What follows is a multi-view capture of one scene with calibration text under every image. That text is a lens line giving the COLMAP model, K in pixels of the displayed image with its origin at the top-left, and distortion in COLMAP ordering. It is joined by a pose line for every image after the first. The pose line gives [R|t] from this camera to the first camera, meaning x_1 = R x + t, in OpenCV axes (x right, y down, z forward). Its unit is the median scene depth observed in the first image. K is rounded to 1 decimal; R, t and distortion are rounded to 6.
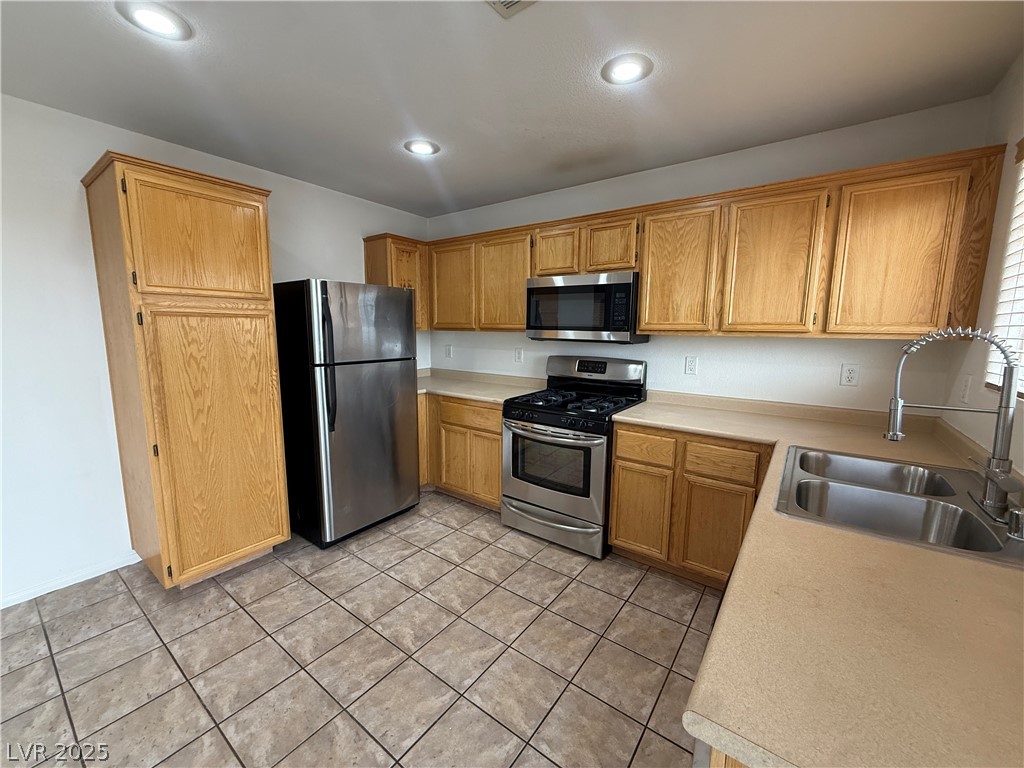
lens RADIAL K [[407.3, 0, 510.1], [0, 407.3, 383.4], [0, 0, 1]] dist [0.000974, 0.000022]
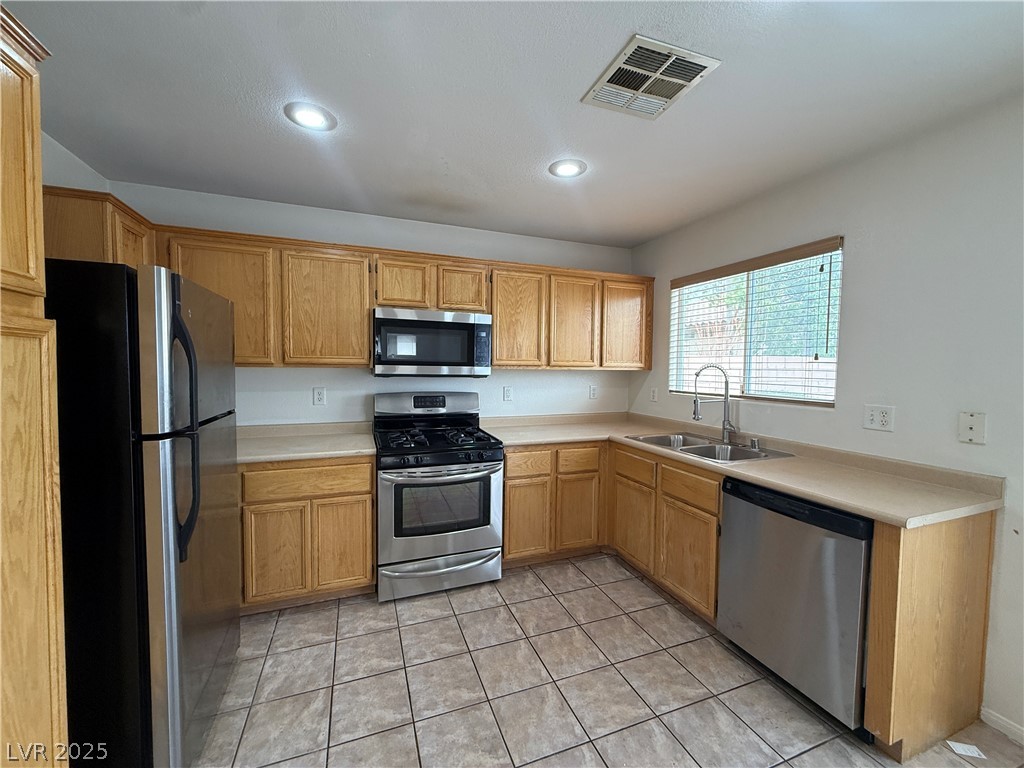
lens RADIAL K [[407.3, 0, 511.8], [0, 407.3, 382.9], [0, 0, 1]] dist [0.000974, 0.000022]
pose [[0.539615, -0.039128, 0.841002, -0.646881], [0.110369, 0.993587, -0.024589, -0.048664], [-0.834646, 0.106089, 0.540473, 0.352479]]
